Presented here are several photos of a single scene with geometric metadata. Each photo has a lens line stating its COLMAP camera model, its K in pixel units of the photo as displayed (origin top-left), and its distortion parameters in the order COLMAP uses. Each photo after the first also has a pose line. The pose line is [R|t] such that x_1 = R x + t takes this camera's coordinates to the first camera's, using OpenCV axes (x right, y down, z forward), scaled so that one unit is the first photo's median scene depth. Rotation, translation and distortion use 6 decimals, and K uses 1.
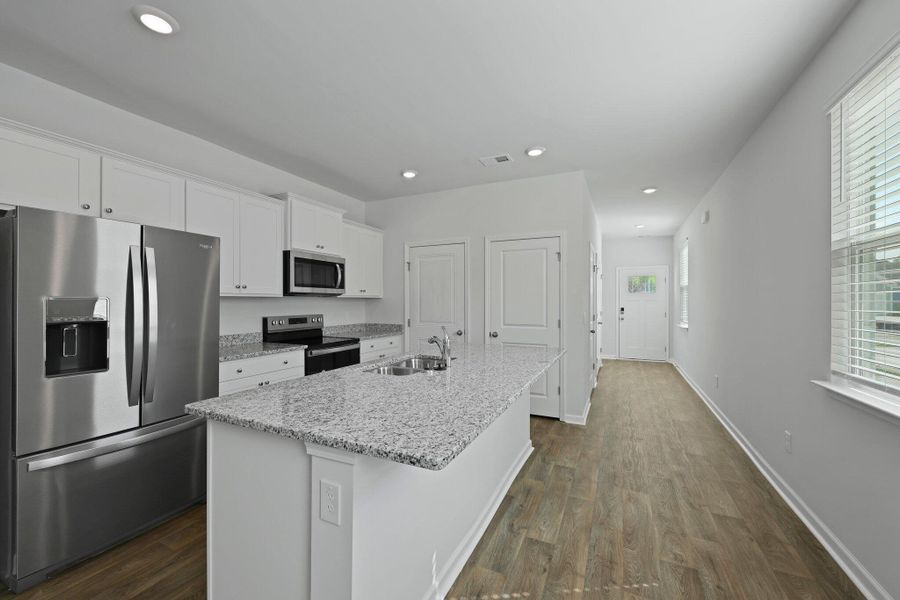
lens RADIAL K [[362.1, 0, 450.0], [0, 362.1, 300.0], [0, 0, 1]] dist [0.001826, -0.000102]
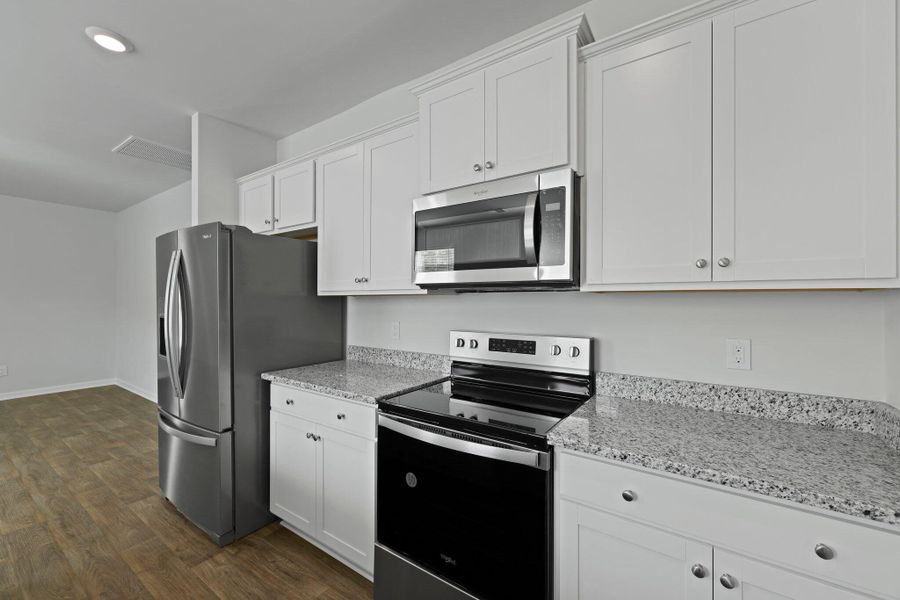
lens RADIAL K [[362.1, 0, 450.0], [0, 362.1, 300.0], [0, 0, 1]] dist [0.001826, -0.000102]
pose [[-0.161091, -0.000420, -0.986940, 0.039128], [0.002035, 0.999998, -0.000757, 0.000488], [0.986938, -0.002130, -0.161089, 0.966351]]
